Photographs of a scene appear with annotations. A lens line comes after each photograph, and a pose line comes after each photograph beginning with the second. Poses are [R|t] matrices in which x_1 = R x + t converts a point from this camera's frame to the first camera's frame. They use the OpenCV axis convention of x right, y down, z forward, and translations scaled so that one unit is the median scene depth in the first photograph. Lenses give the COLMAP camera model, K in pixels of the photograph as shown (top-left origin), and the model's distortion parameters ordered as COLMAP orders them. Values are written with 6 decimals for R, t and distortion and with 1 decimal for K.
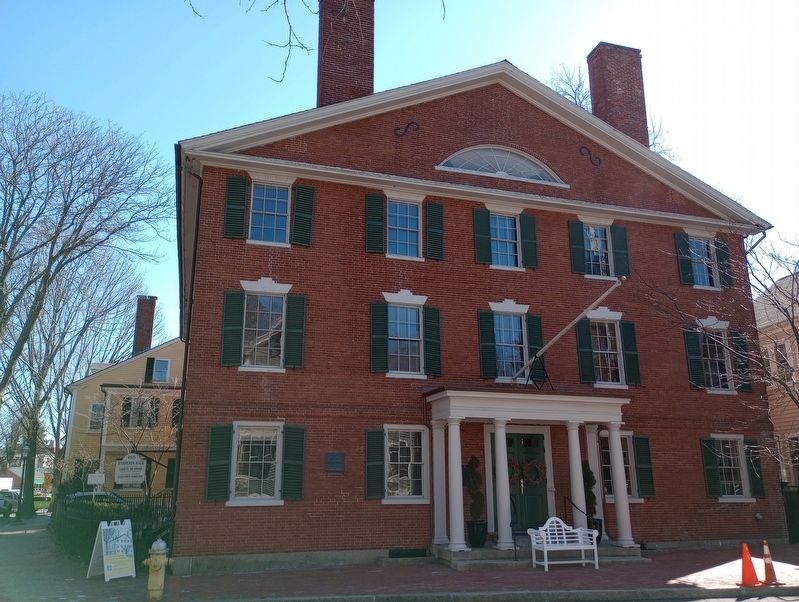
lens RADIAL K [[686.7, 0, 399.4], [0, 686.7, 292.5], [0, 0, 1]] dist [0.068021, 0.000889]
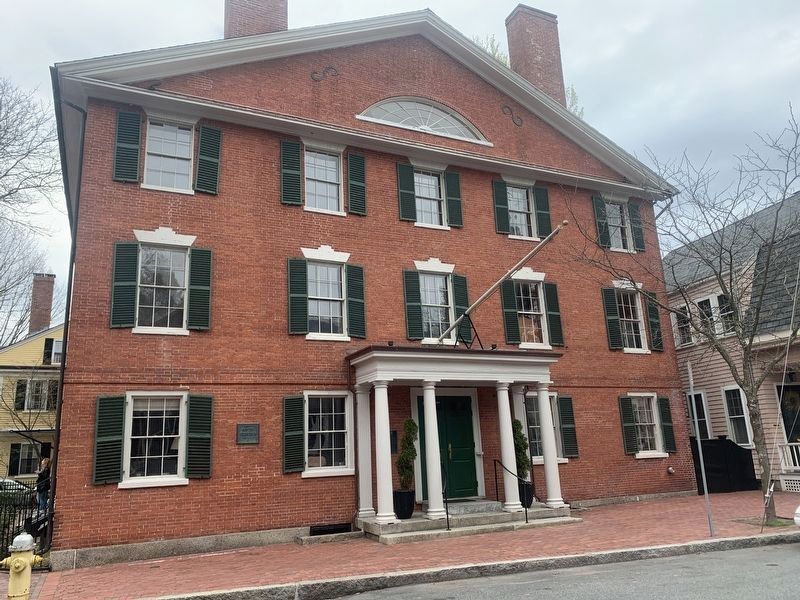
lens RADIAL K [[621.9, 0, 400.0], [0, 621.9, 300.0], [0, 0, 1]] dist [0.103204, -0.145183]
pose [[0.989636, -0.006891, 0.143436, -0.013248], [0.003627, 0.999729, 0.023007, 0.050000], [-0.143555, -0.022248, 0.989392, 0.155757]]
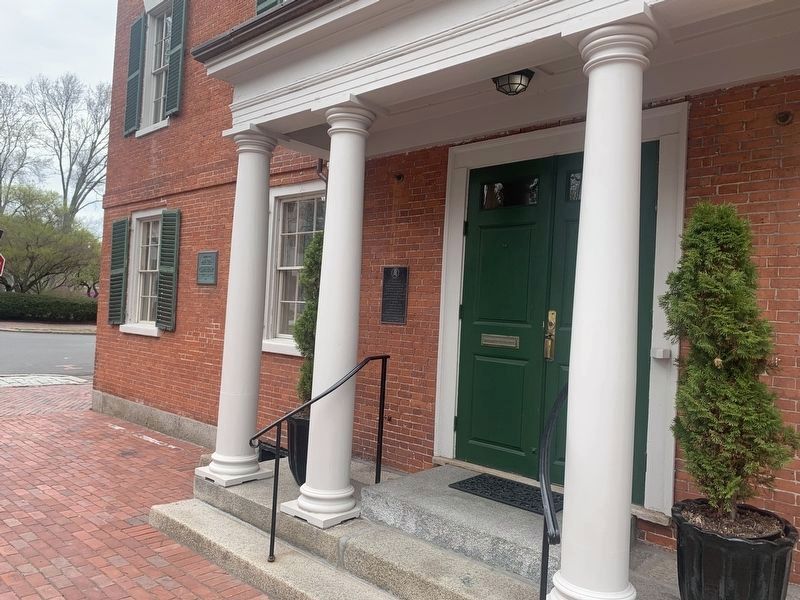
lens RADIAL K [[621.9, 0, 400.0], [0, 621.9, 300.0], [0, 0, 1]] dist [0.103204, -0.145183]
pose [[0.489079, 0.005214, -0.872224, 0.372231], [0.182141, 0.977326, 0.107974, 0.221123], [0.853010, -0.211676, 0.477040, 0.803394]]
